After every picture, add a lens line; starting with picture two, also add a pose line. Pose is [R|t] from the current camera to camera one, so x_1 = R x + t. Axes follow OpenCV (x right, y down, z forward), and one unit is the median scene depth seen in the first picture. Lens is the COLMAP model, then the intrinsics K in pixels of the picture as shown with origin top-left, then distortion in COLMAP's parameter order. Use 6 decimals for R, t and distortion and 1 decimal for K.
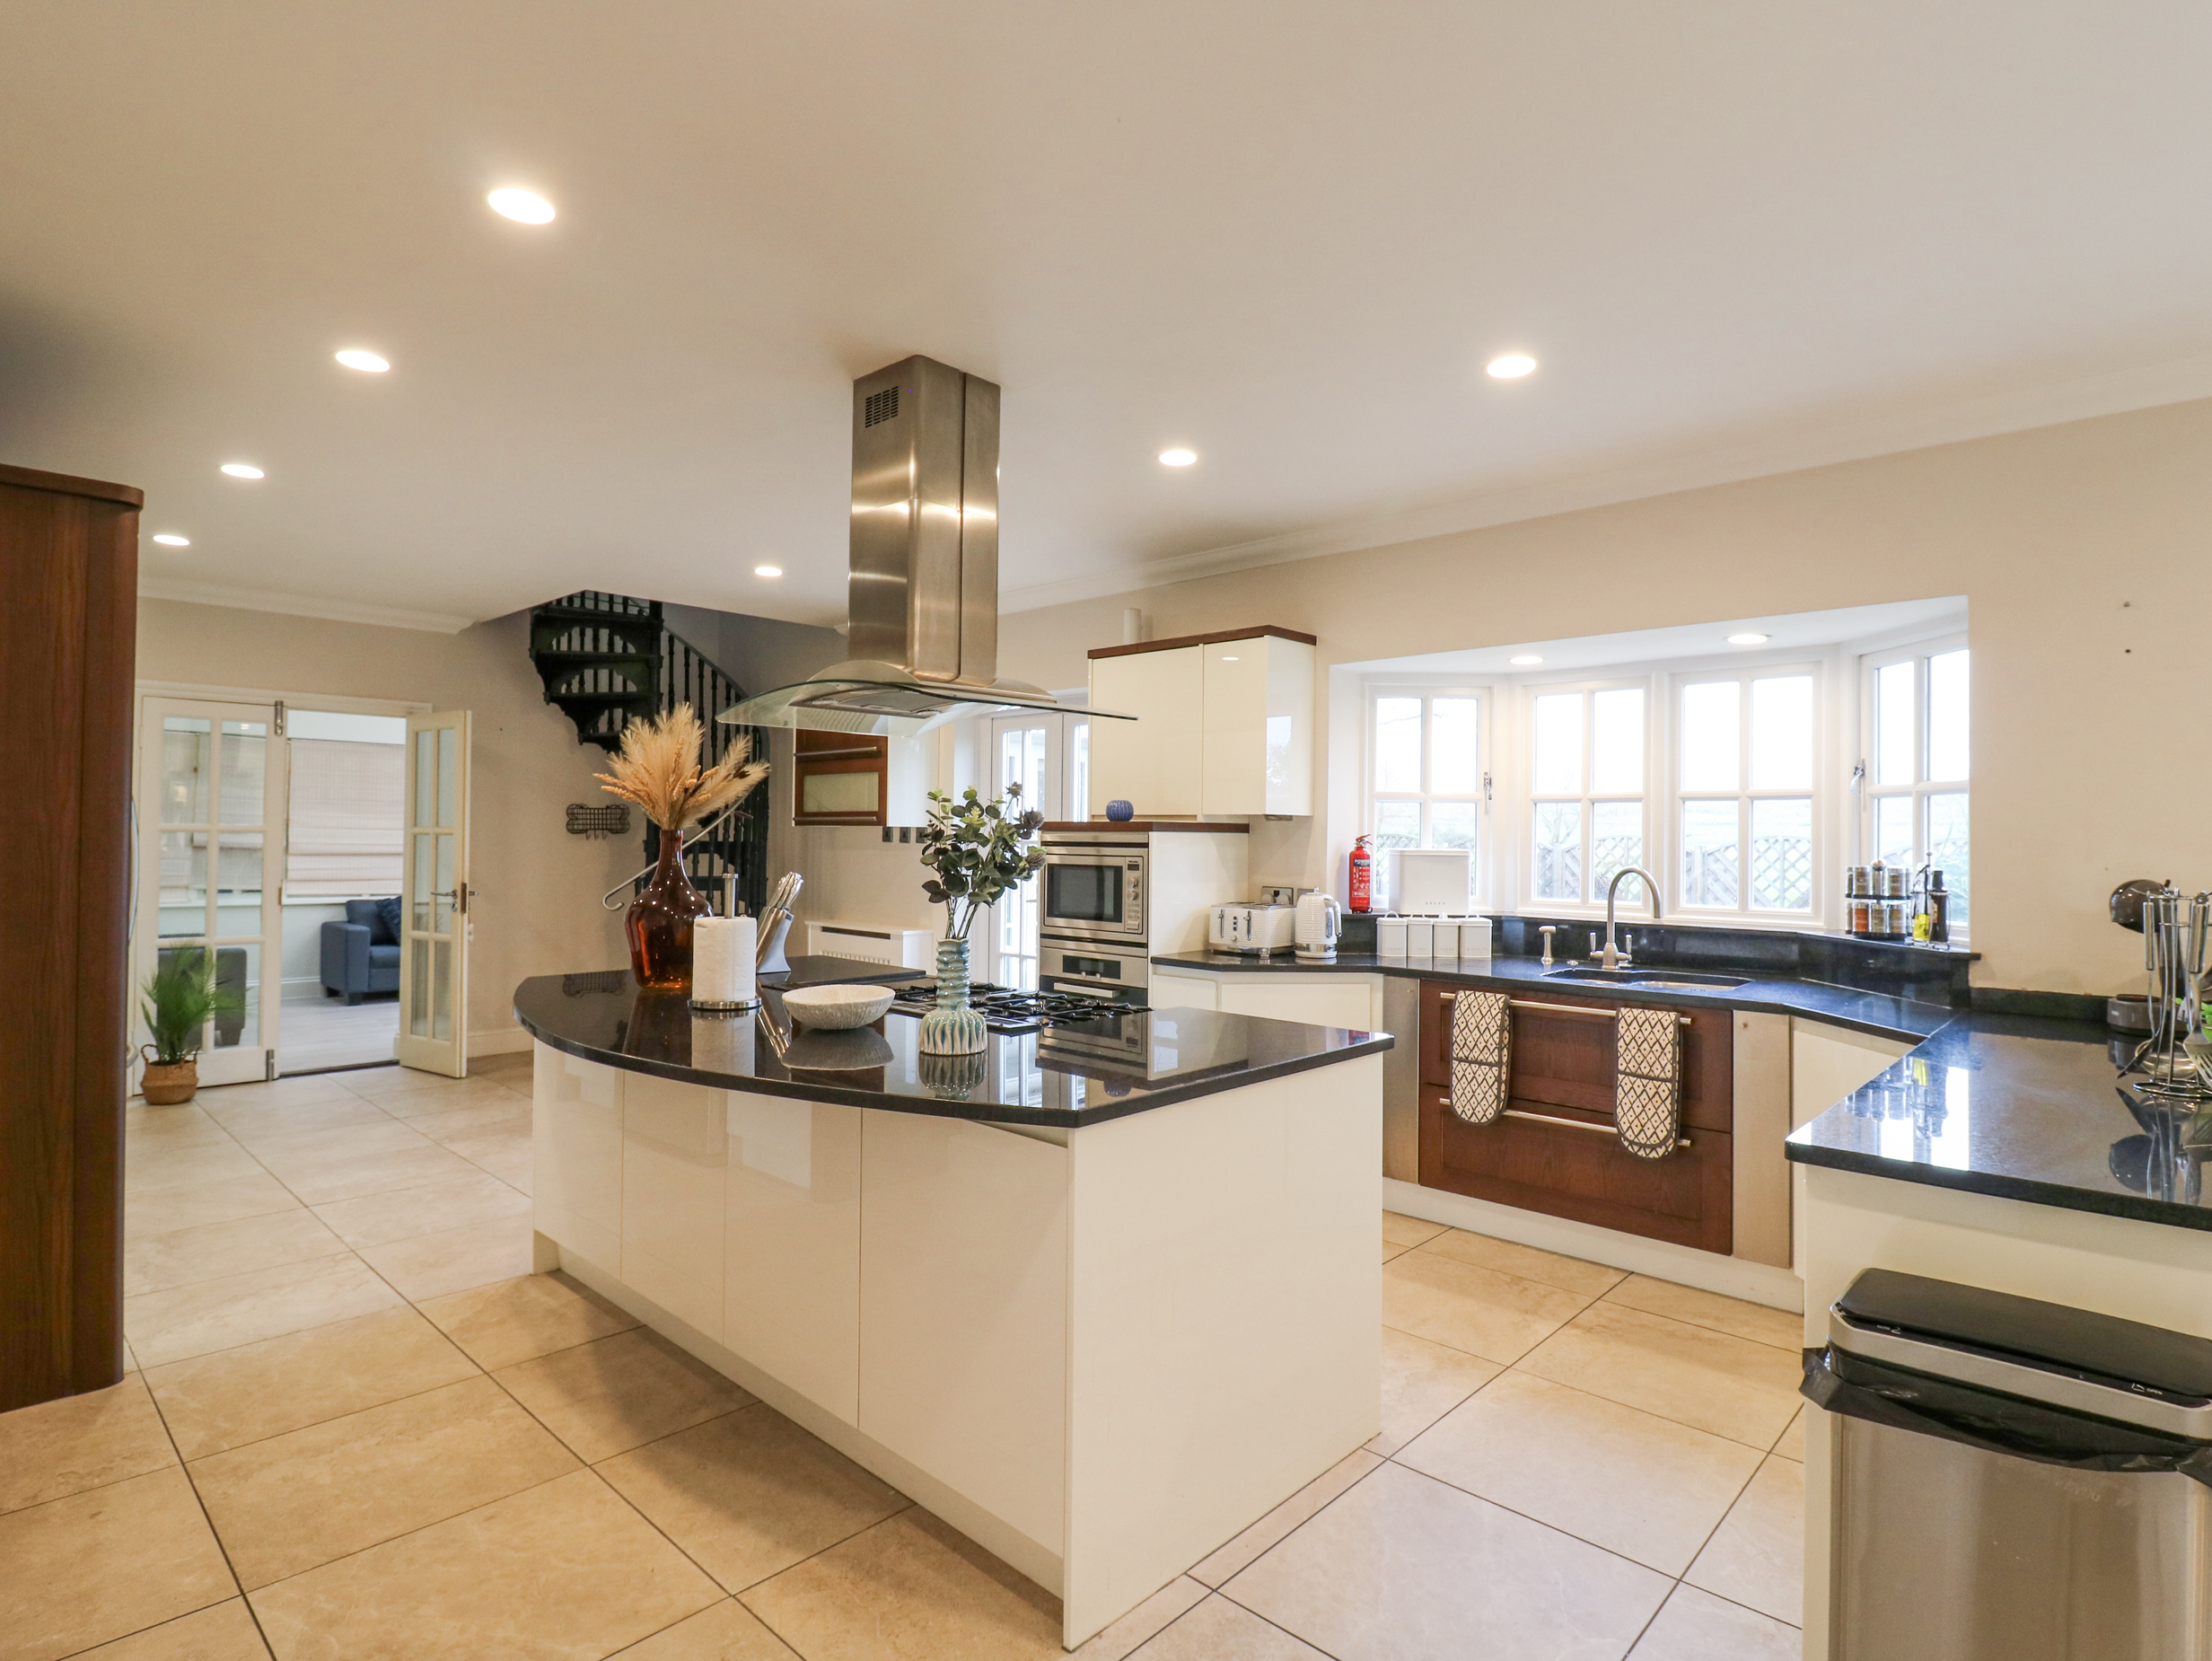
lens RADIAL K [[1150.9, 0, 1126.7], [0, 1150.9, 816.1], [0, 0, 1]] dist [0.010239, -0.021366]
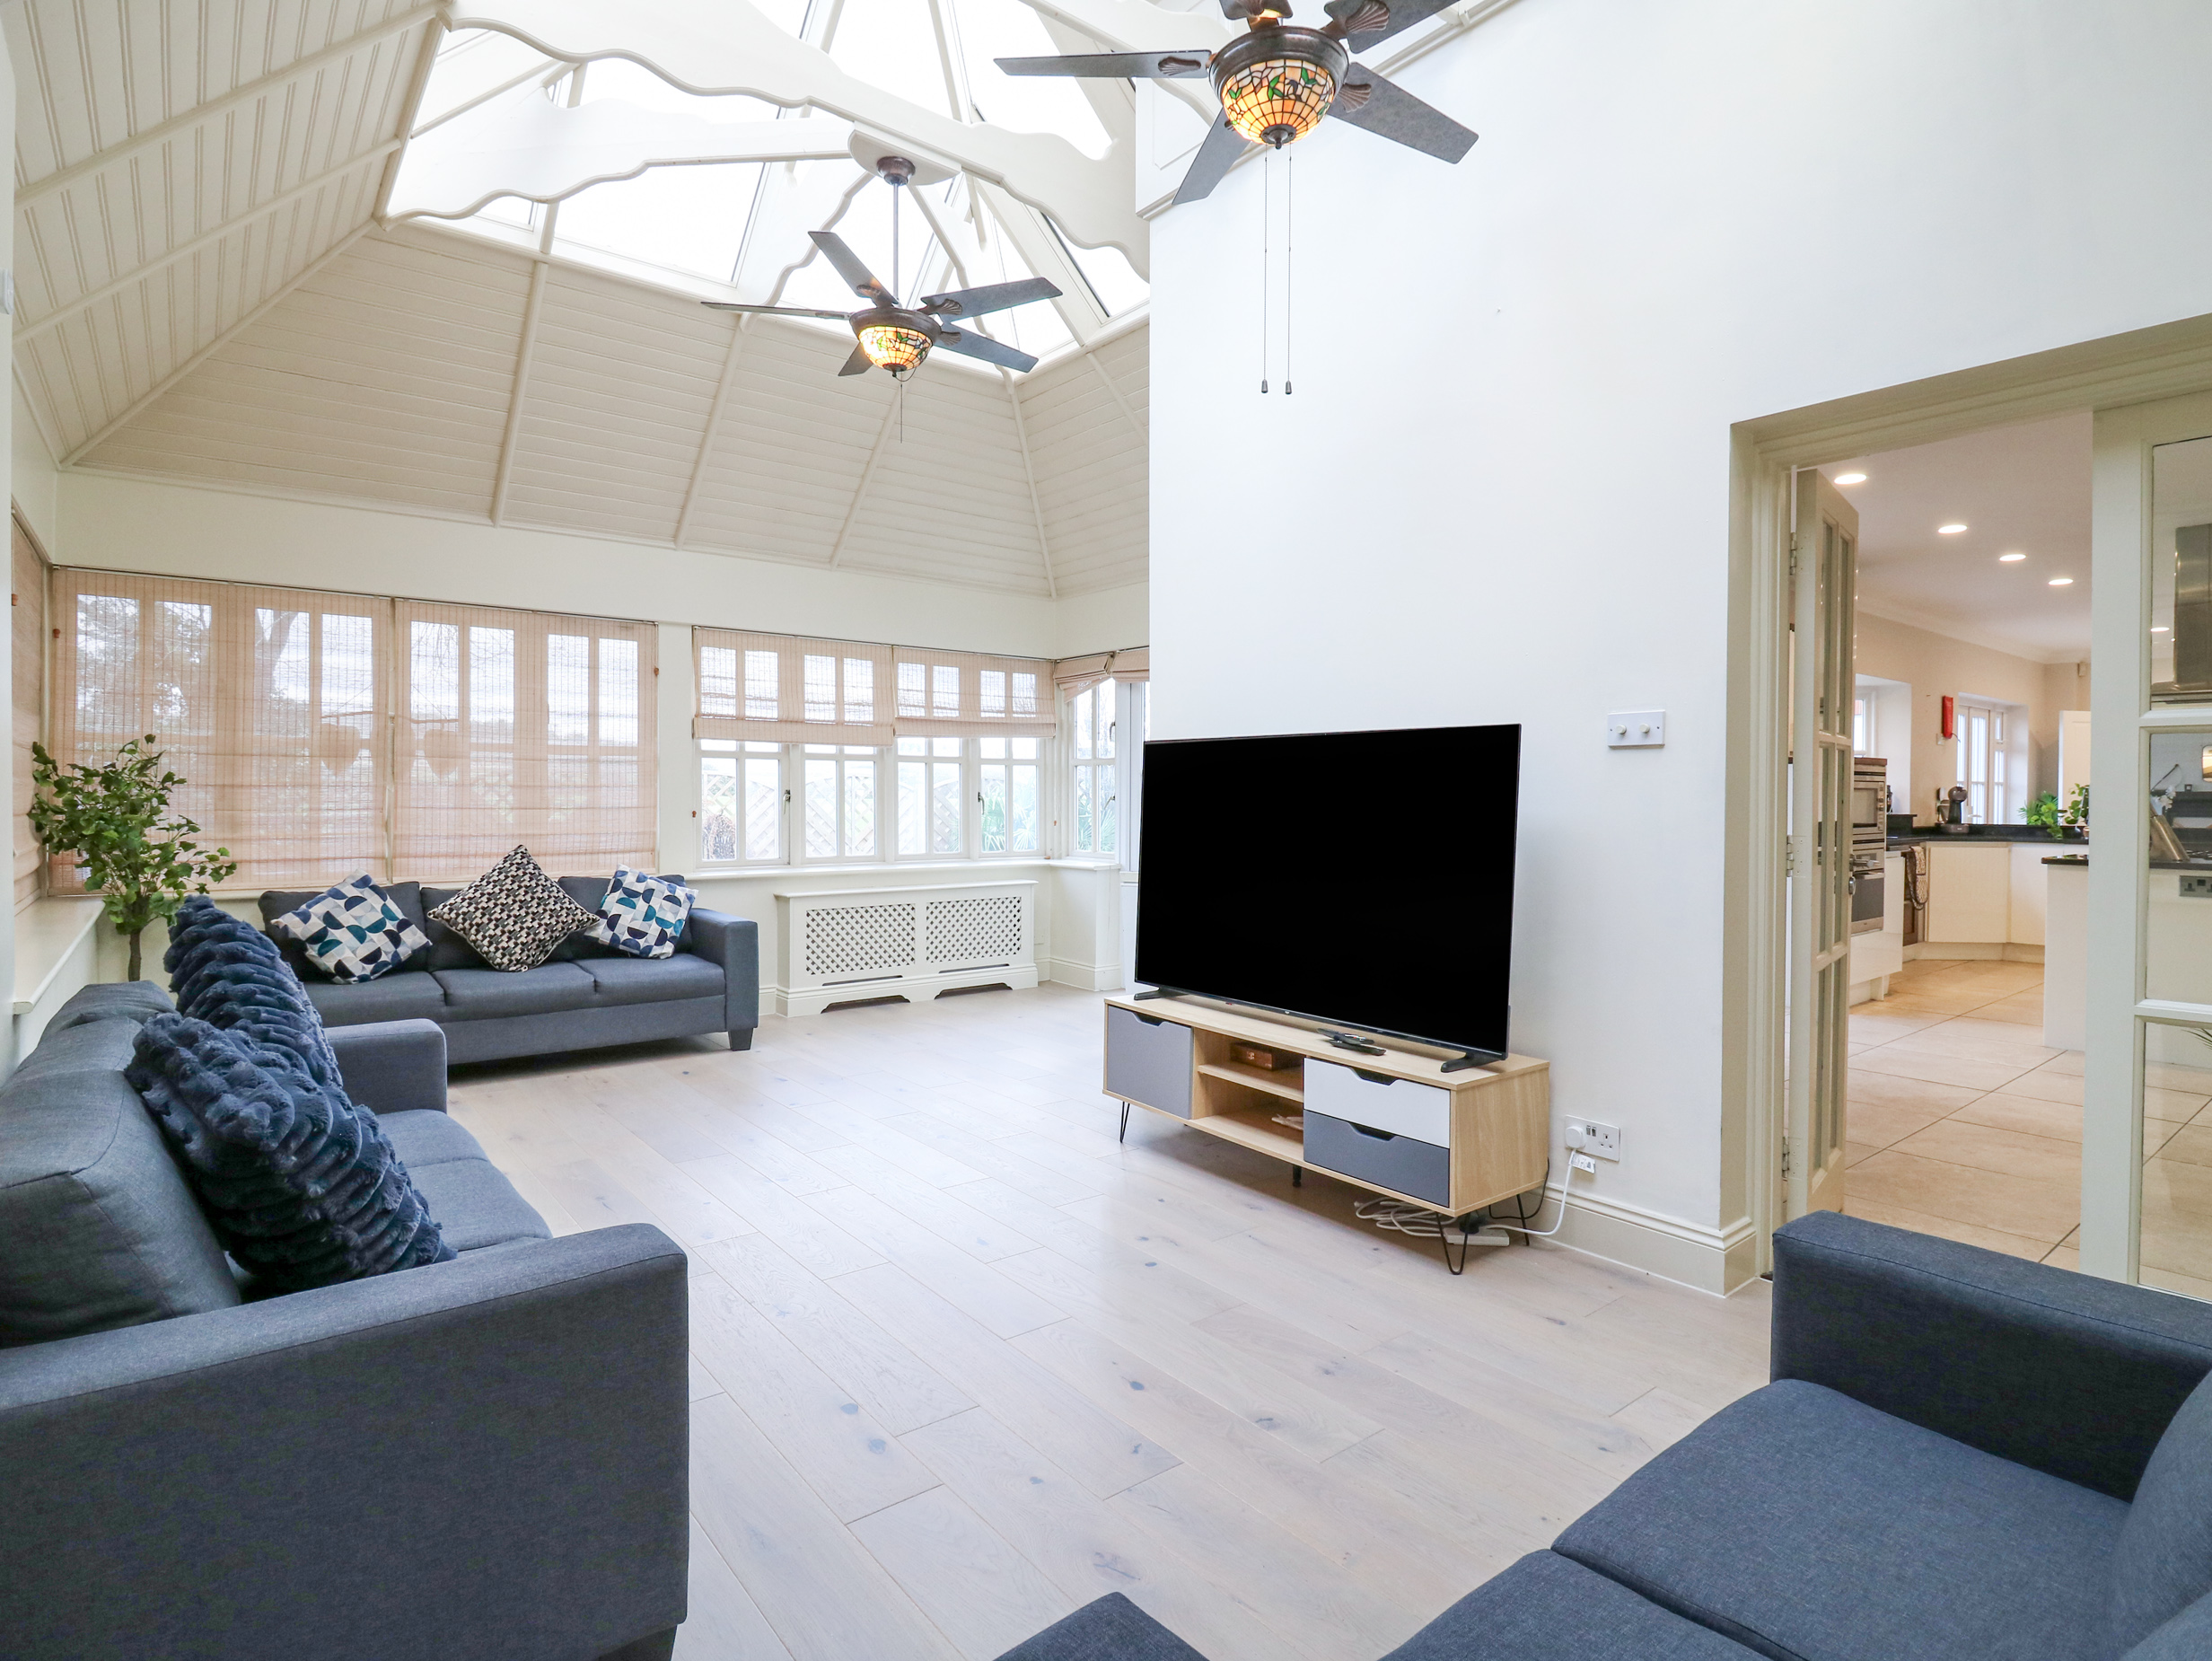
lens RADIAL K [[1150.9, 0, 1126.7], [0, 1150.9, 816.1], [0, 0, 1]] dist [0.010239, -0.021366]
pose [[0.145022, -0.028707, 0.989012, -1.753961], [-0.020939, 0.999266, 0.032075, 0.057013], [-0.989207, -0.025360, 0.144315, 1.900394]]
